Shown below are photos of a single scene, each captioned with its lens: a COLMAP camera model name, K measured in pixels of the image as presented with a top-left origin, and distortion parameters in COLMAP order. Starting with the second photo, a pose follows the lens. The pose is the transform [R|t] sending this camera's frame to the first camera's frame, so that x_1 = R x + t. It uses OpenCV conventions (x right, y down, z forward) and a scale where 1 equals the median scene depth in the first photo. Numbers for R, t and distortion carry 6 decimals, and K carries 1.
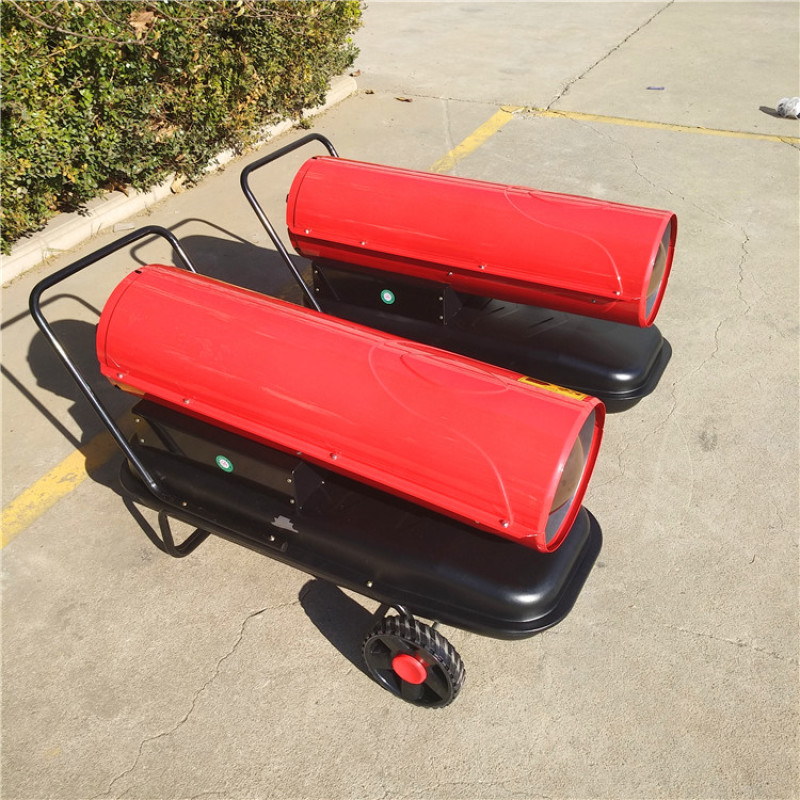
lens RADIAL K [[798.7, 0, 400.7], [0, 798.7, 426.0], [0, 0, 1]] dist [0.184308, -0.607502]
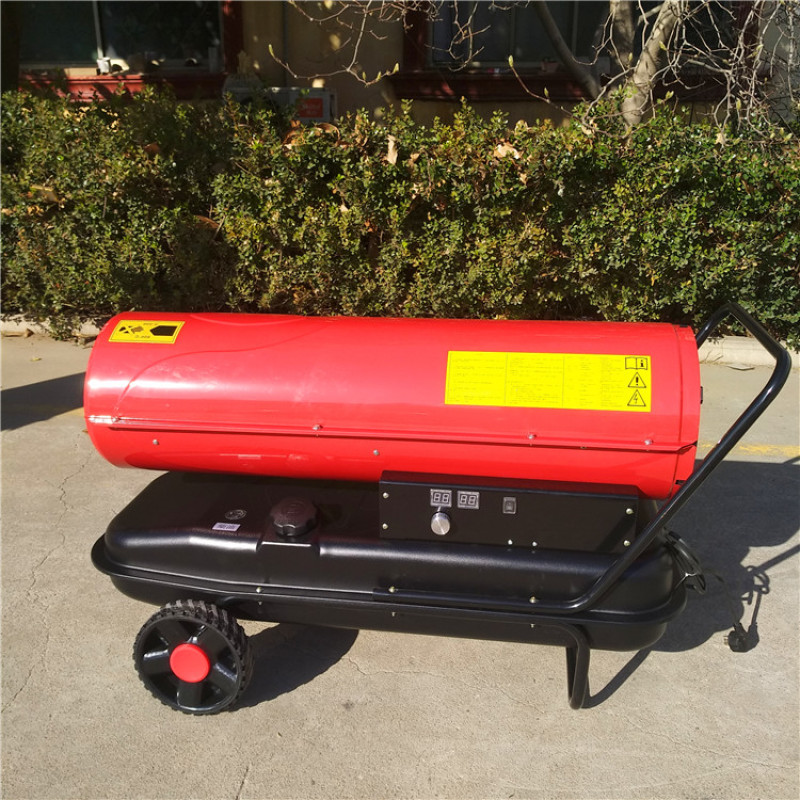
lens RADIAL K [[816.4, 0, 400.0], [0, 816.4, 419.4], [0, 0, 1]] dist [0.081110, -0.311196]
pose [[0.270100, 0.343200, -0.899588, 0.764280], [-0.579177, 0.804289, 0.132945, -0.153981], [0.769156, 0.485112, 0.416012, 0.524893]]
